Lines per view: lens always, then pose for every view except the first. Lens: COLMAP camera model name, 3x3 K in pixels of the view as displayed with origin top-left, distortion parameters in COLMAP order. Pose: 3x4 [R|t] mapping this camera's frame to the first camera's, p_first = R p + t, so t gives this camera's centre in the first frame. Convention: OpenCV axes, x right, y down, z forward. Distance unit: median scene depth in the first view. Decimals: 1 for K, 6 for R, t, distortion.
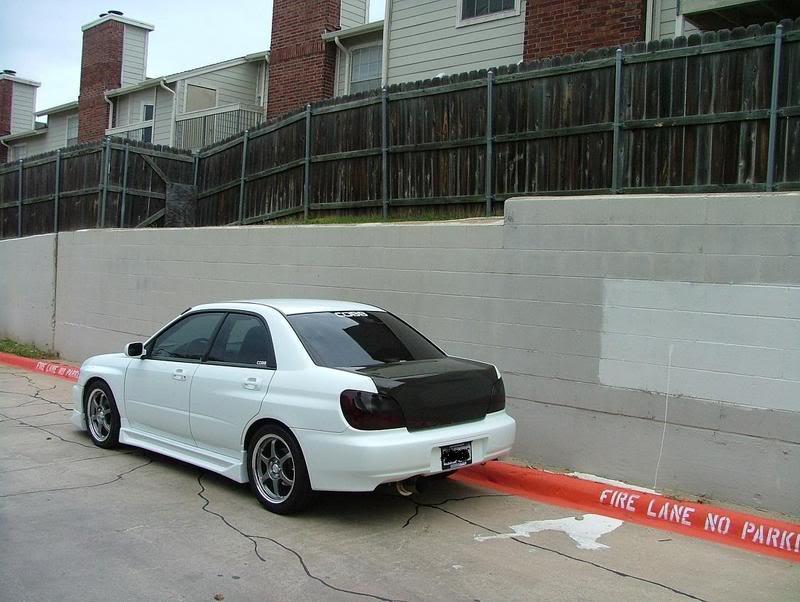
lens RADIAL K [[863.0, 0, 394.6], [0, 863.0, 334.9], [0, 0, 1]] dist [-0.209566, 0.263315]
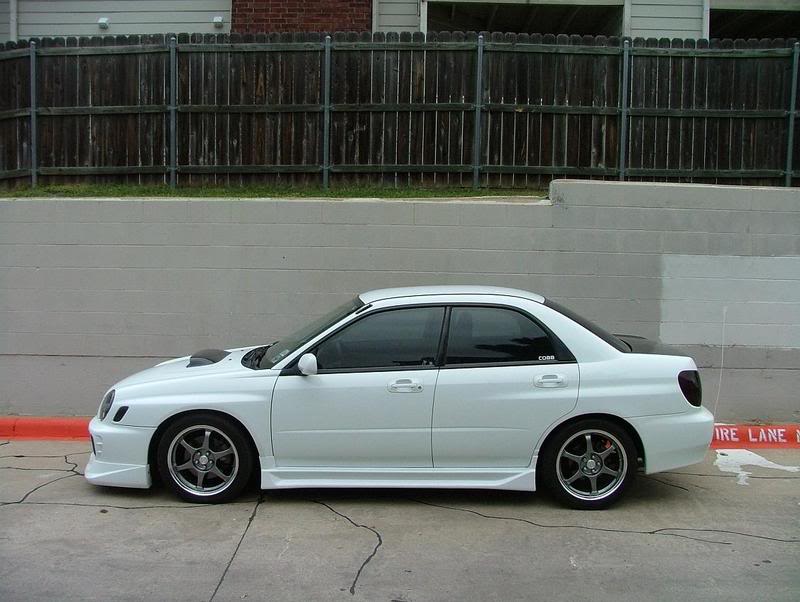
lens RADIAL K [[863.0, 0, 394.6], [0, 863.0, 334.9], [0, 0, 1]] dist [-0.209566, 0.263315]
pose [[0.723717, -0.097472, 0.683179, -0.692676], [0.064915, 0.995201, 0.073223, -0.053948], [-0.687037, -0.008644, 0.726571, 0.338680]]
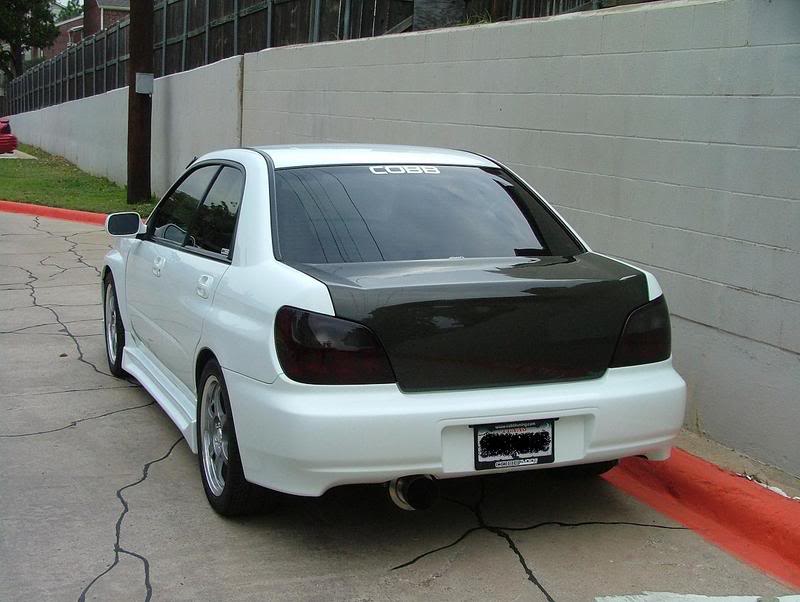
lens RADIAL K [[1207.8, 0, 400.0], [0, 1207.8, 301.0], [0, 0, 1]] dist [-0.009449, 0.022151]
pose [[0.914976, 0.054077, -0.399867, 0.216561], [-0.024661, 0.996621, 0.078353, -0.000737], [0.402753, -0.061830, 0.913218, 0.228756]]
